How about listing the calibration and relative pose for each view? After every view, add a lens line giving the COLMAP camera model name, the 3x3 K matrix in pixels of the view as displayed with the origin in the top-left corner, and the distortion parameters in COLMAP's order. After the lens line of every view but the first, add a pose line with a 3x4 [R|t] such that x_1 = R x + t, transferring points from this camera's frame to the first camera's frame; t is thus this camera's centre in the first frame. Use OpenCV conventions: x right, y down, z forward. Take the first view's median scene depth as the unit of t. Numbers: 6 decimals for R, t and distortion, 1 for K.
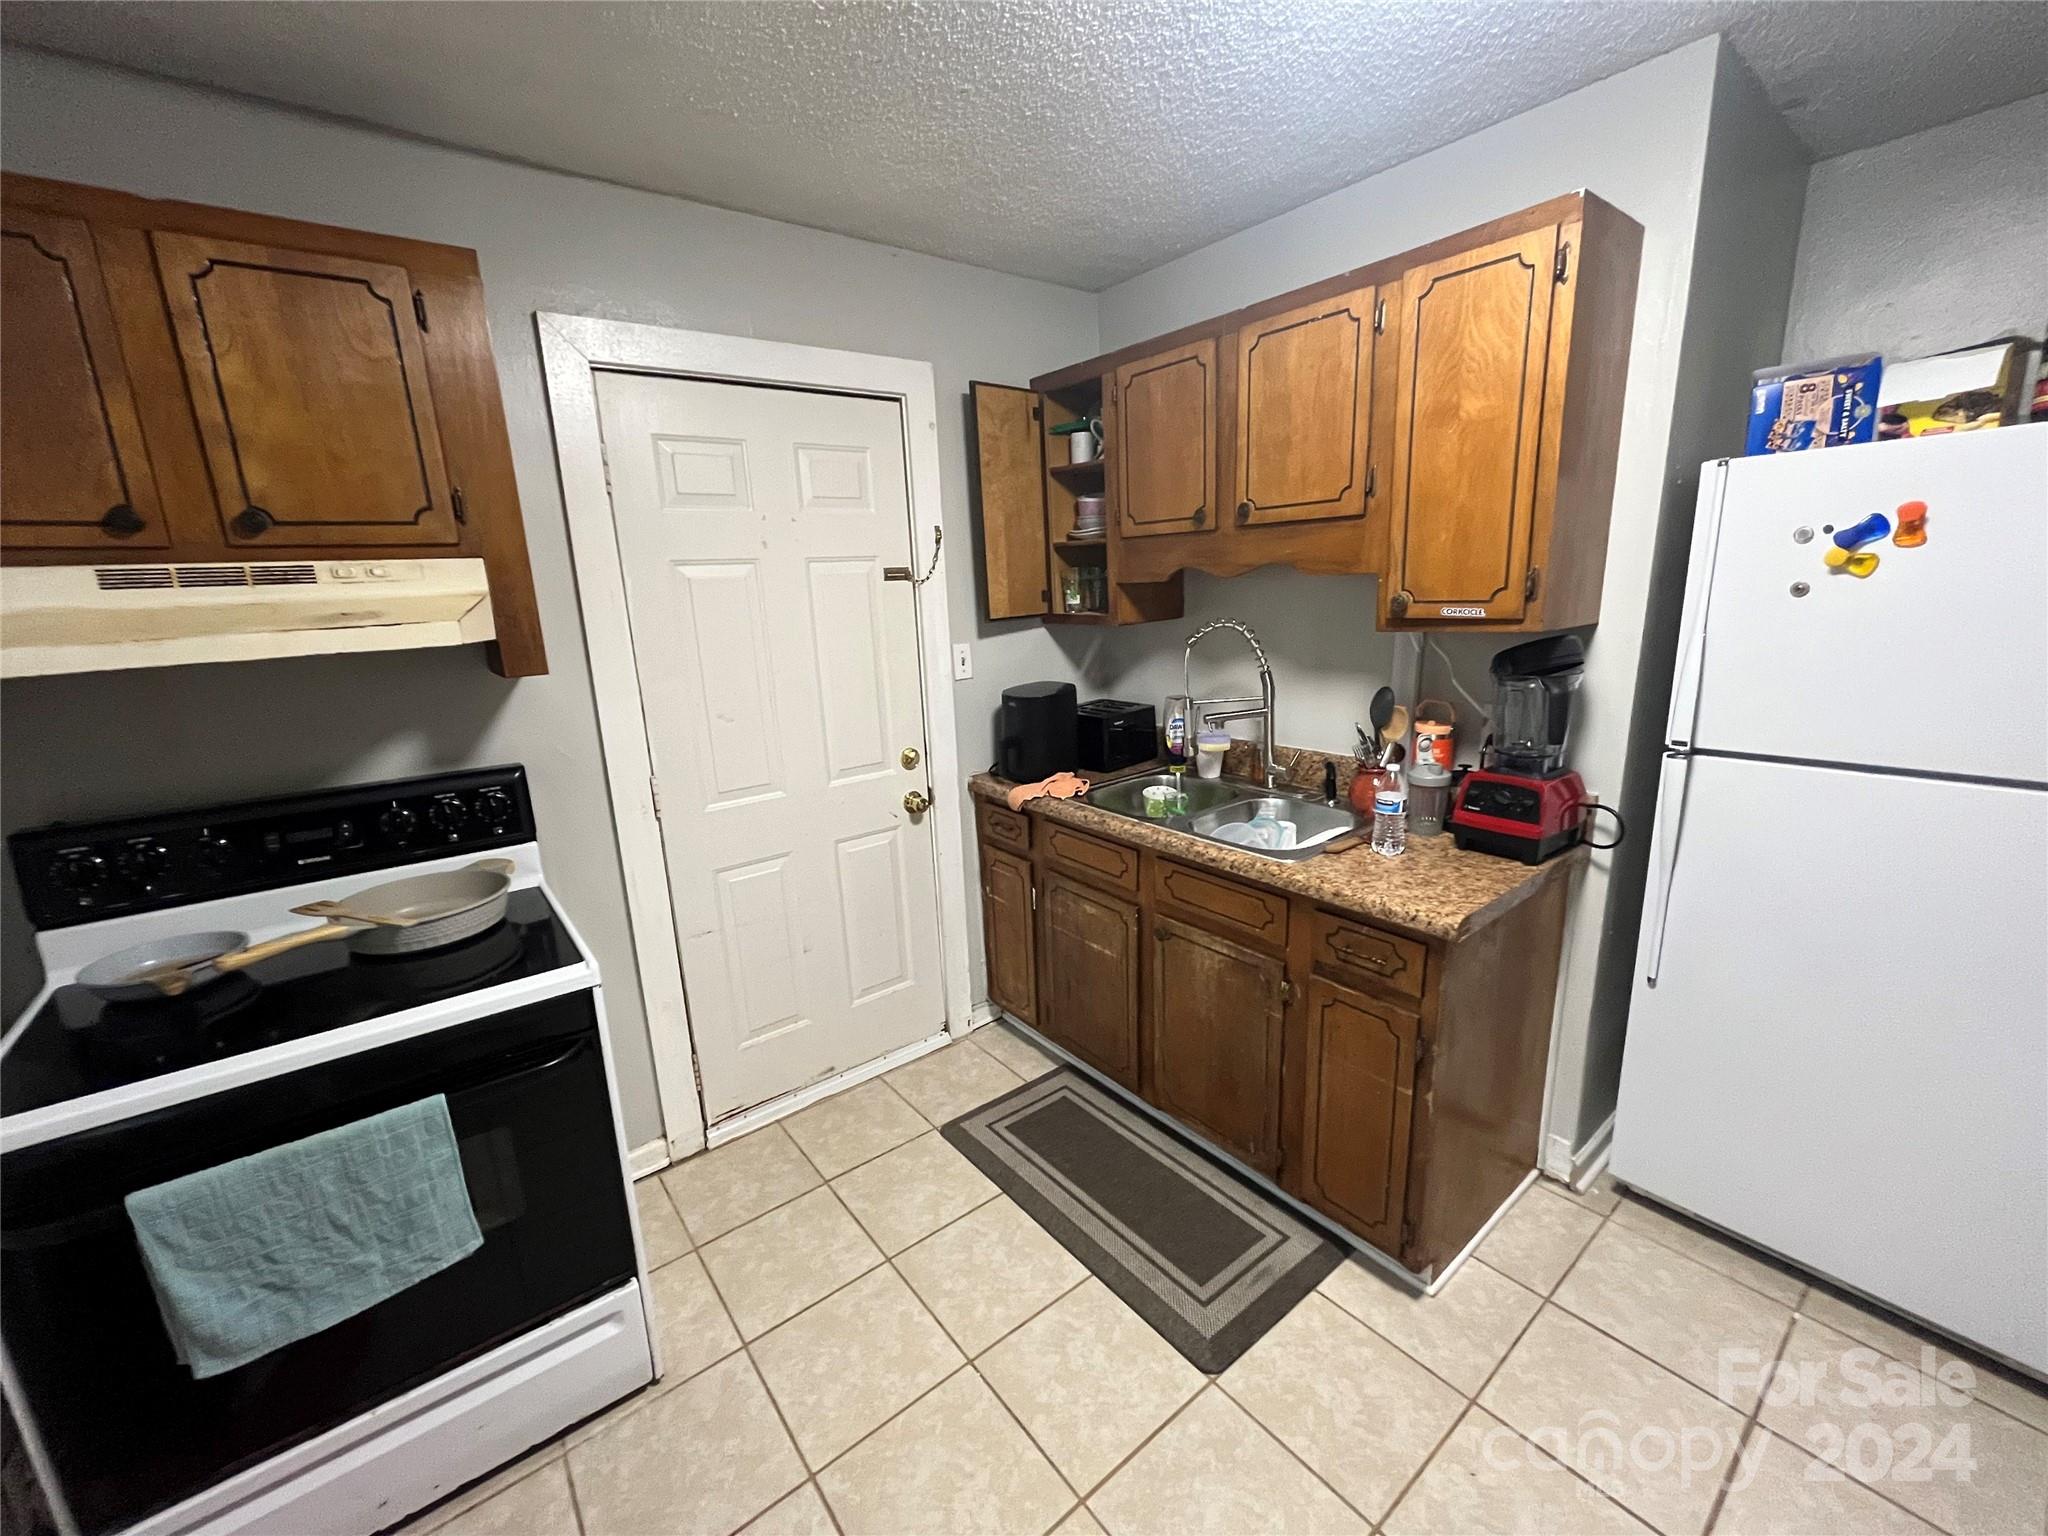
lens RADIAL K [[827.4, 0, 1023.4], [0, 827.4, 774.8], [0, 0, 1]] dist [-0.002887, -0.000339]
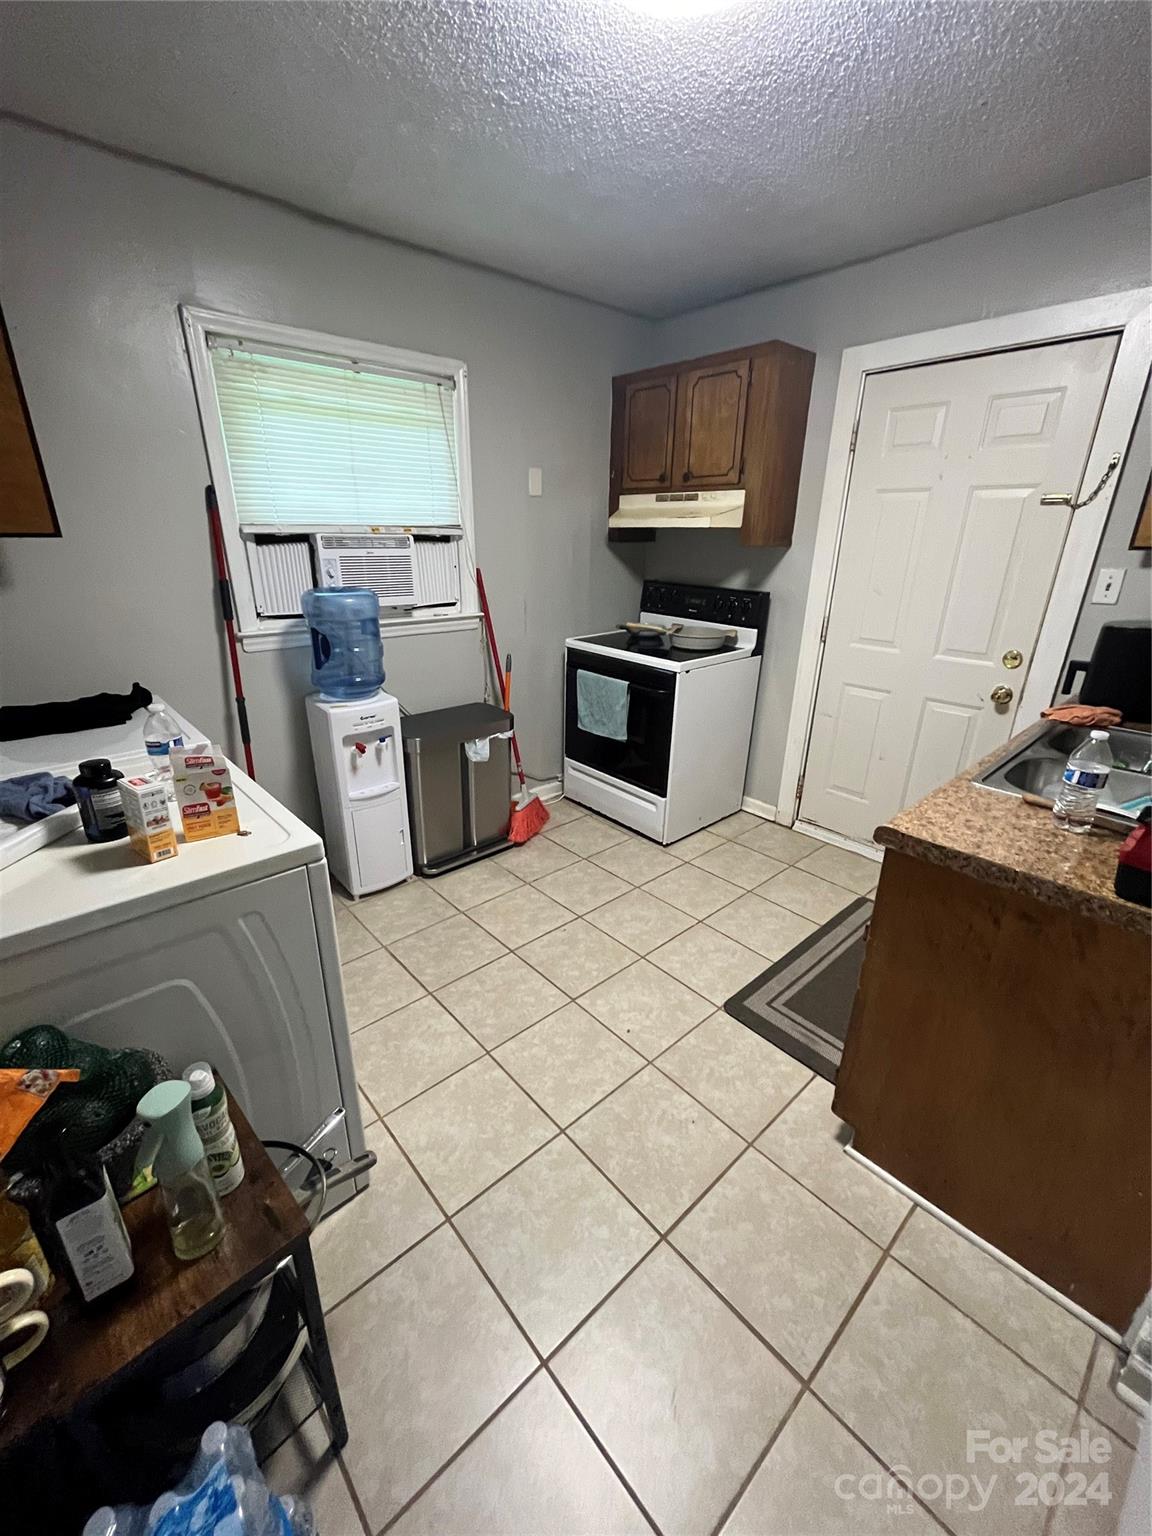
lens RADIAL K [[620.6, 0, 570.6], [0, 620.6, 763.9], [0, 0, 1]] dist [-0.002887, -0.000339]
pose [[0.061809, 0.395566, -0.916356, 1.159637], [-0.240523, 0.896957, 0.370968, -0.101317], [0.968673, 0.197476, 0.150582, 0.420820]]
